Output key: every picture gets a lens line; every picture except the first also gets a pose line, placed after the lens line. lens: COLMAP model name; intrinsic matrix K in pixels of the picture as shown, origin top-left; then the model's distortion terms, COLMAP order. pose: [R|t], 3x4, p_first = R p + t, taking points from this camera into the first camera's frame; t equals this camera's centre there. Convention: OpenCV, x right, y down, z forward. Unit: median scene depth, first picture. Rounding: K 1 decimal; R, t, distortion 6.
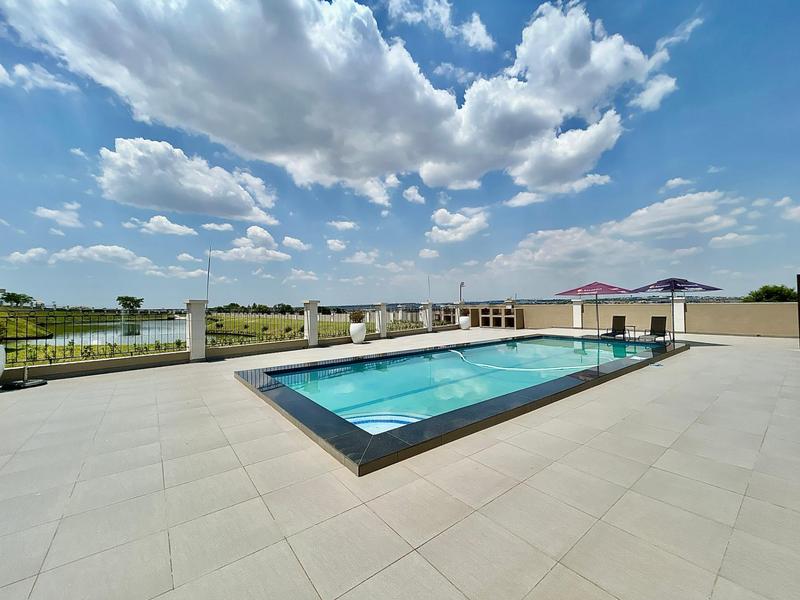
lens RADIAL K [[321.3, 0, 404.4], [0, 321.3, 301.1], [0, 0, 1]] dist [-0.000109, 0.000007]
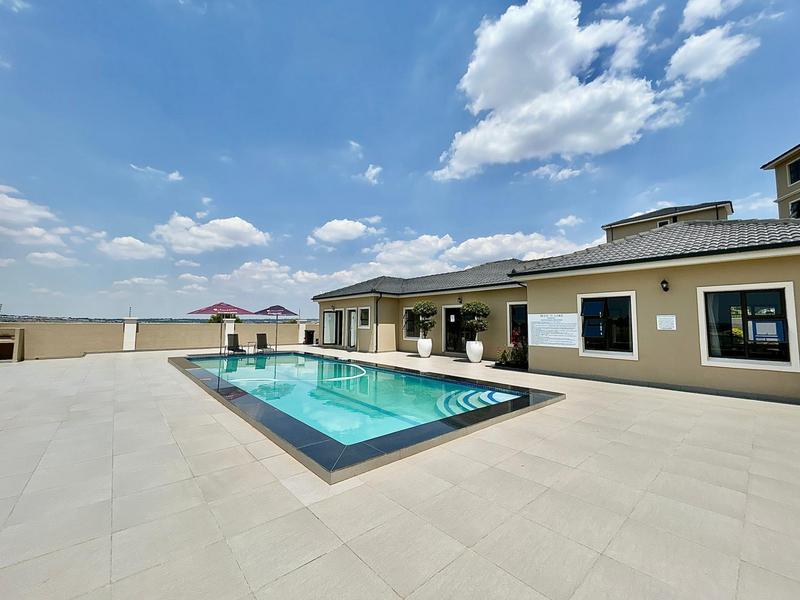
lens RADIAL K [[321.3, 0, 404.4], [0, 321.3, 301.1], [0, 0, 1]] dist [-0.000109, 0.000007]
pose [[-0.059928, 0.082265, 0.994807, -0.566321], [-0.018055, 0.996346, -0.083480, 0.014580], [-0.998039, -0.022964, -0.058224, 0.495565]]
